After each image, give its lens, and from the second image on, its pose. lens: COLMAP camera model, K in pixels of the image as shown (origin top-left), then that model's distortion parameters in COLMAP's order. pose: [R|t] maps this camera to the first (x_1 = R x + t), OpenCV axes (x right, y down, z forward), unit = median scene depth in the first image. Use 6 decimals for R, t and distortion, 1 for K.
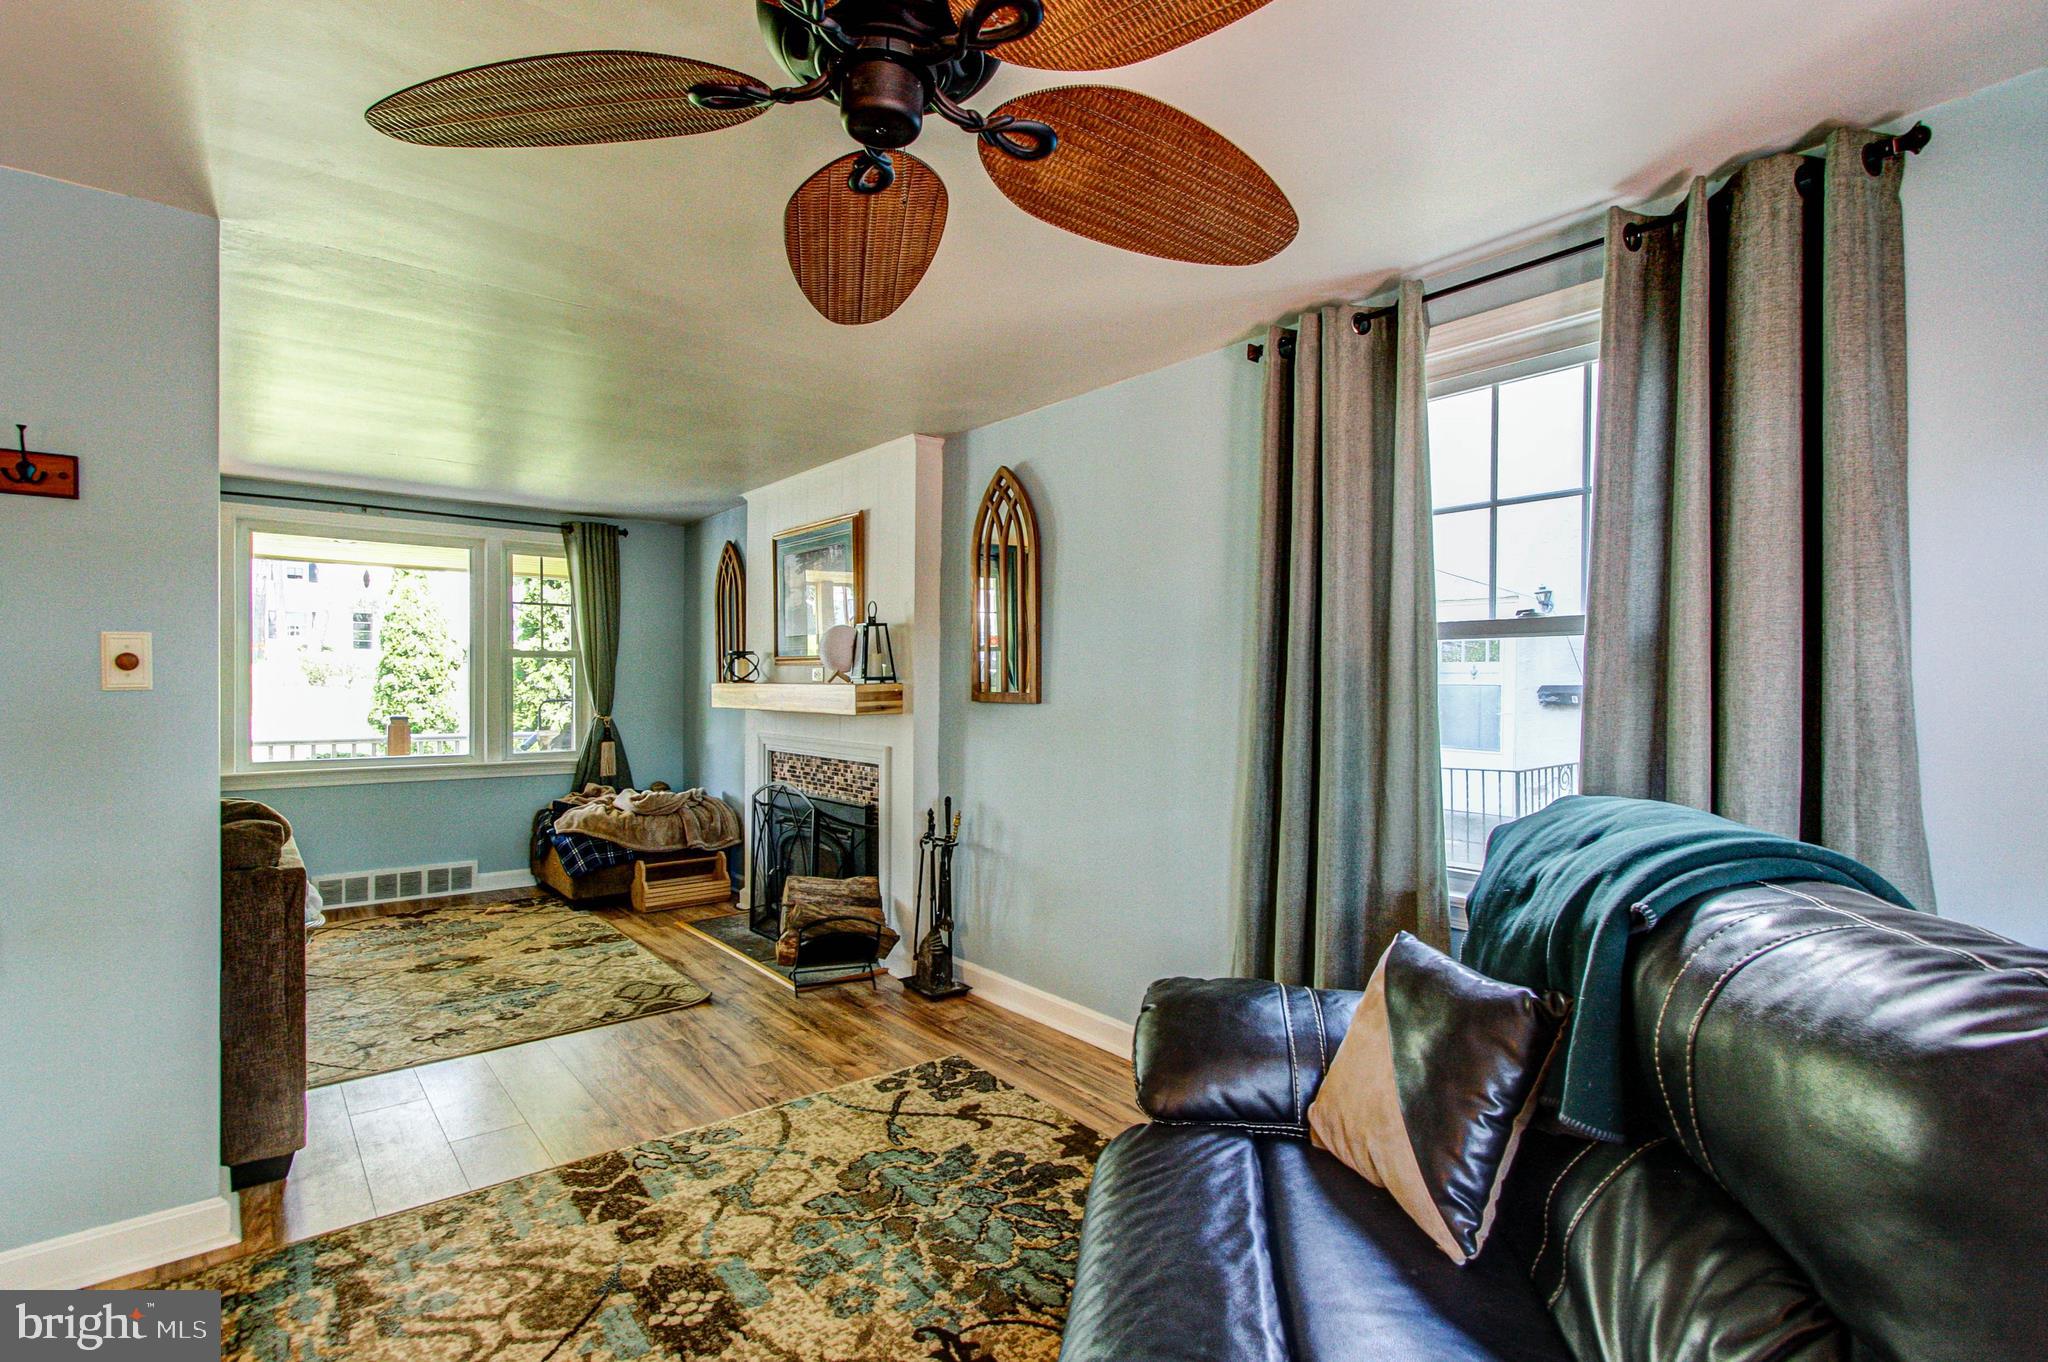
lens RADIAL K [[968.0, 0, 1005.3], [0, 968.0, 686.7], [0, 0, 1]] dist [0.003415, 0.002562]
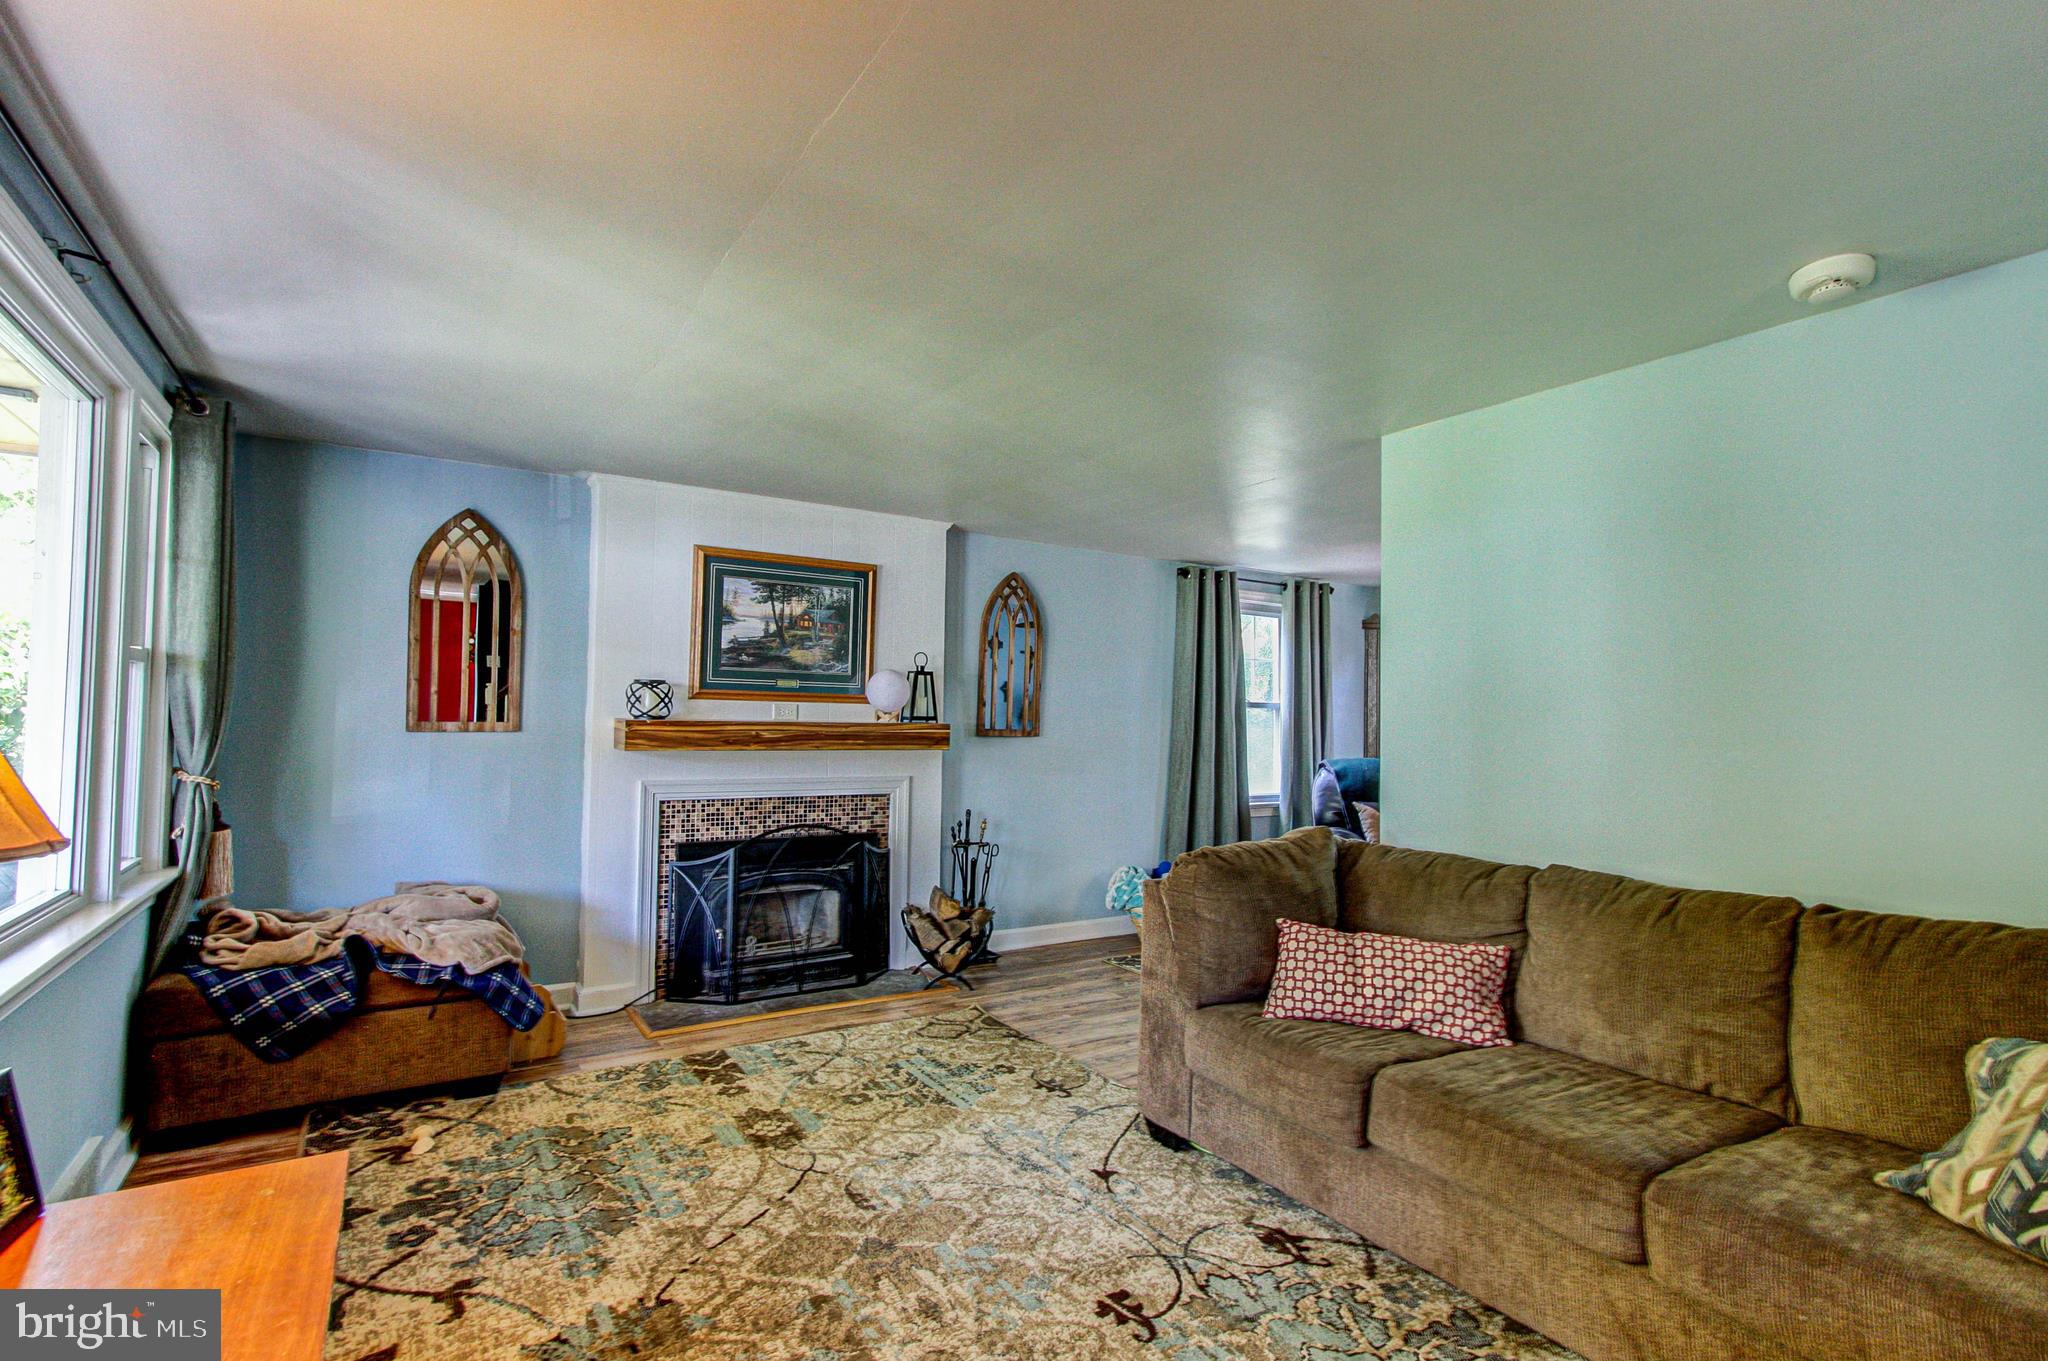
lens RADIAL K [[968.0, 0, 988.4], [0, 968.0, 686.9], [0, 0, 1]] dist [0.003415, 0.002562]
pose [[0.117339, 0.029881, 0.992642, -1.391312], [-0.014847, 0.999488, -0.028332, -0.015798], [-0.992981, -0.011413, 0.117723, 0.844031]]
